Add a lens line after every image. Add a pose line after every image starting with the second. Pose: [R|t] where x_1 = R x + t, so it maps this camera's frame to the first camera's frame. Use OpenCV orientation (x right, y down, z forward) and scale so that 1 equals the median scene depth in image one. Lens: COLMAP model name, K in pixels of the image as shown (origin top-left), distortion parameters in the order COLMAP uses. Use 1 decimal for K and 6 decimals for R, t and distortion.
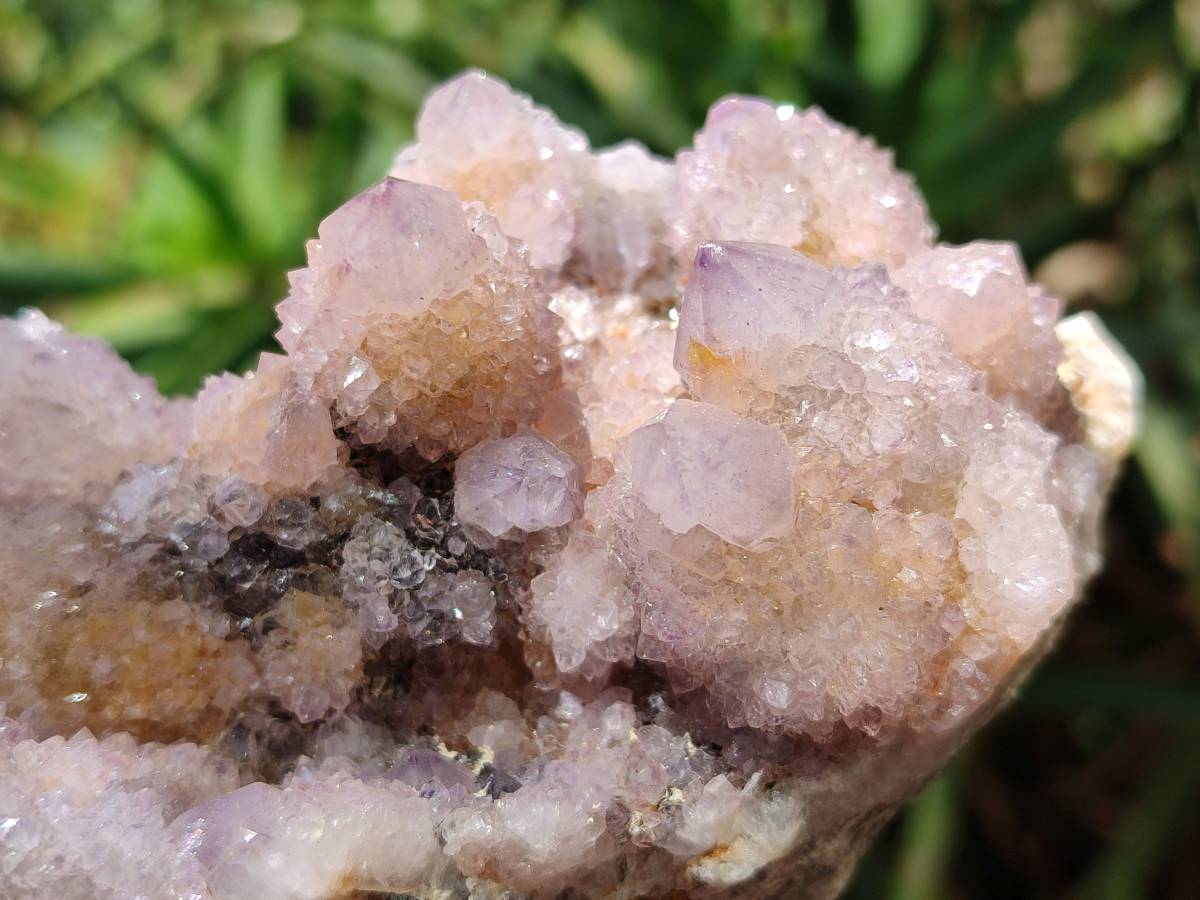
lens RADIAL K [[1868.7, 0, 600.0], [0, 1868.7, 450.0], [0, 0, 1]] dist [0.364851, -2.647244]
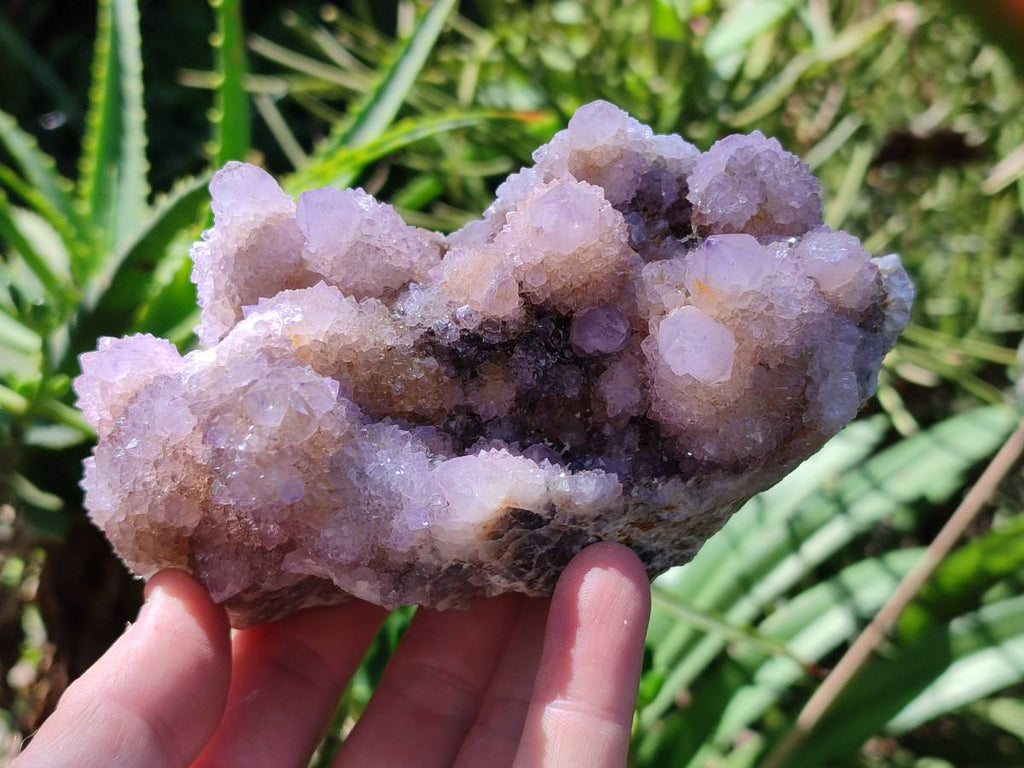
lens RADIAL K [[1594.6, 0, 512.0], [0, 1594.6, 384.0], [0, 0, 1]] dist [0.364851, -2.647244]
pose [[0.991348, 0.131210, 0.003527, -0.140225], [-0.128747, 0.966814, 0.220669, -0.301280], [0.025544, -0.219214, 0.975342, -0.750677]]
